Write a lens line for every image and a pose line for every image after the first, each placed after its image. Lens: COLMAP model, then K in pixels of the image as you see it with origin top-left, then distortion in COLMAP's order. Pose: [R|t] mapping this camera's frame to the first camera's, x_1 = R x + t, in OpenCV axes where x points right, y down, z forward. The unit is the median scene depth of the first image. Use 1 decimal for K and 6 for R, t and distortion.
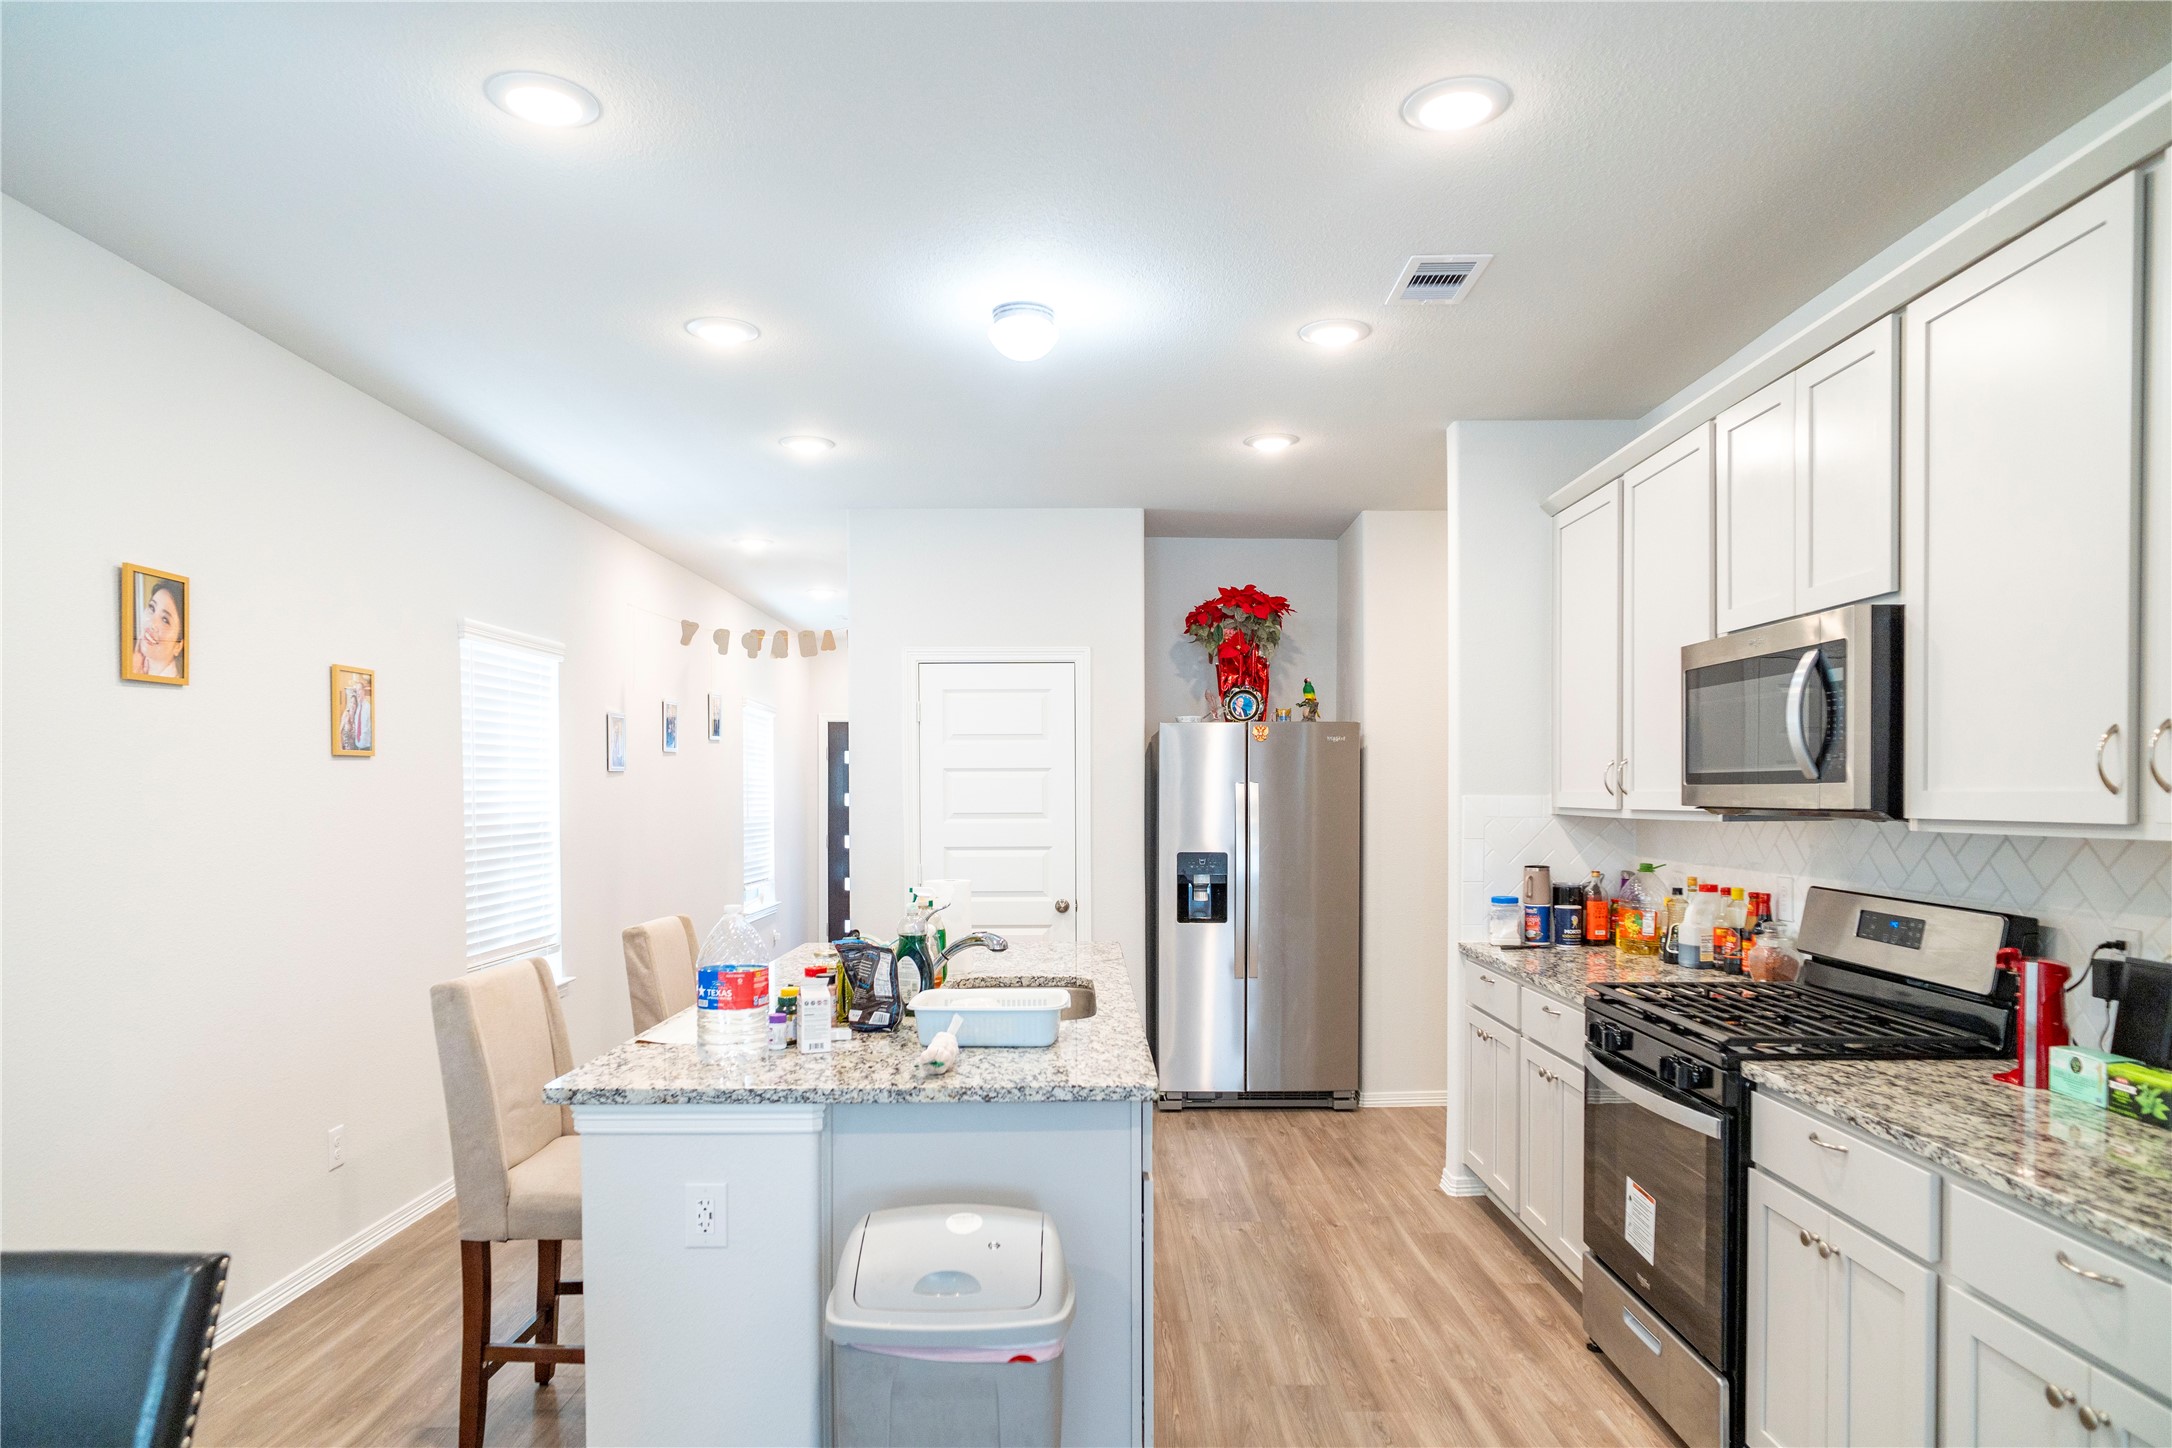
lens RADIAL K [[1287.1, 0, 1115.6], [0, 1287.1, 822.9], [0, 0, 1]] dist [-0.003694, 0.000965]
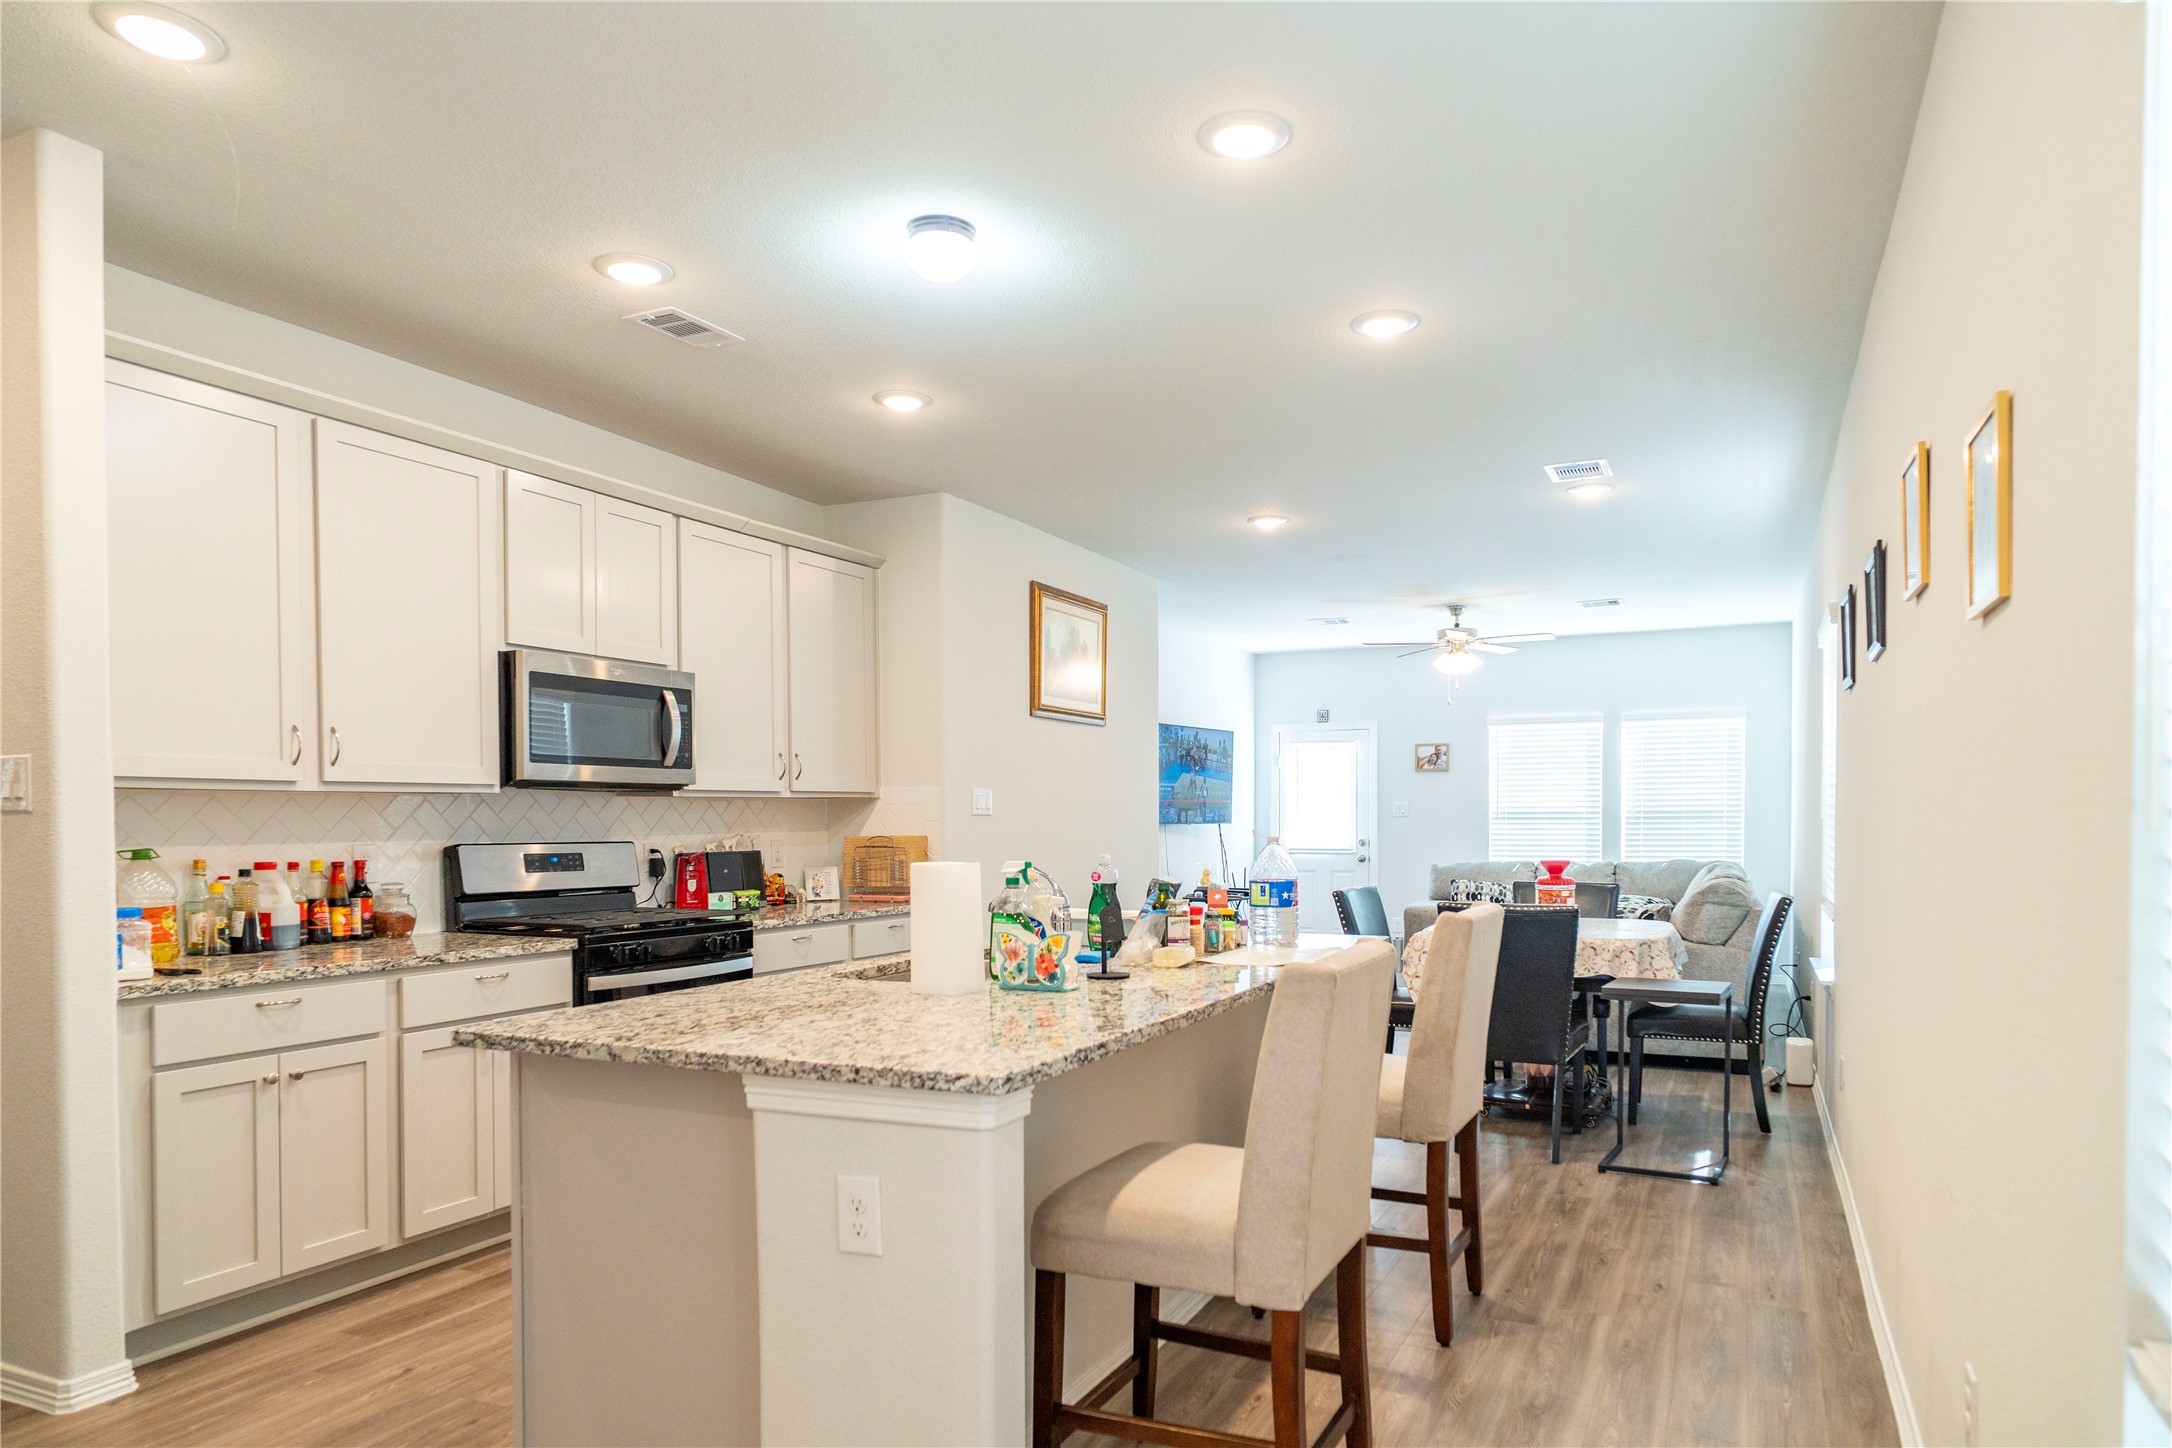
lens RADIAL K [[1287.1, 0, 1108.7], [0, 1287.1, 850.6], [0, 0, 1]] dist [-0.003694, 0.000965]
pose [[-0.888757, -0.003588, 0.458365, -0.425146], [0.019278, 0.998792, 0.045198, 0.007836], [-0.457973, 0.049006, -0.887614, 1.293946]]
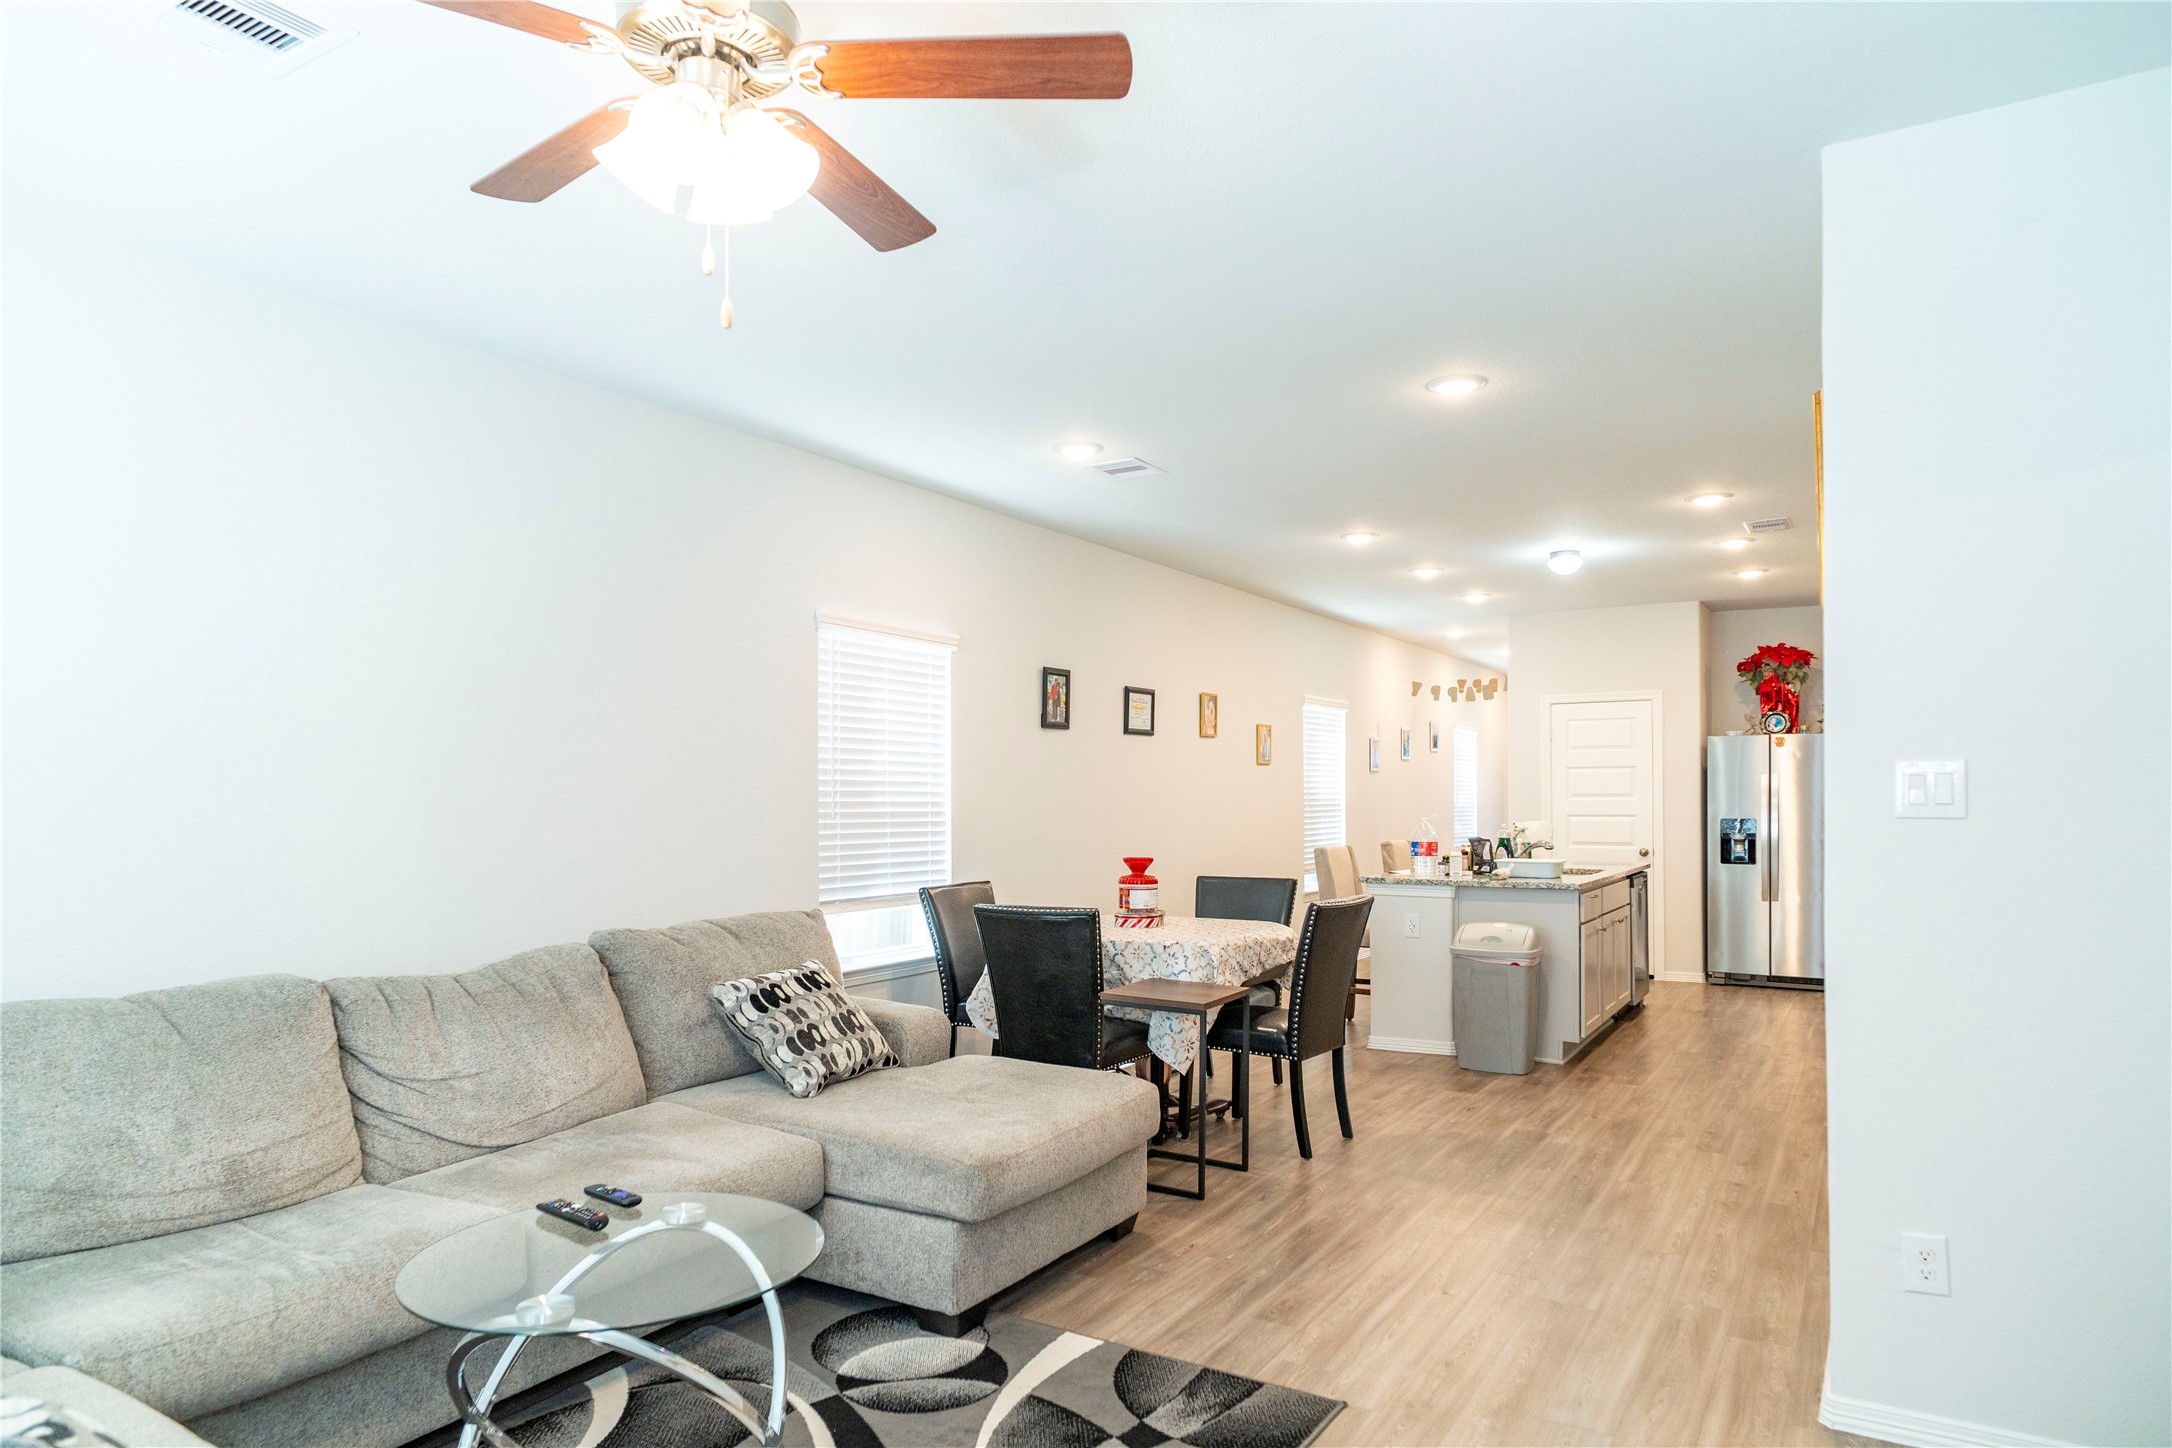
lens RADIAL K [[1287.1, 0, 1053.3], [0, 1287.1, 780.9], [0, 0, 1]] dist [-0.003694, 0.000965]
pose [[0.822740, -0.005560, -0.568391, 0.317673], [-0.015159, 0.999382, -0.031718, 0.045570], [0.568216, 0.034712, 0.822147, -0.884396]]
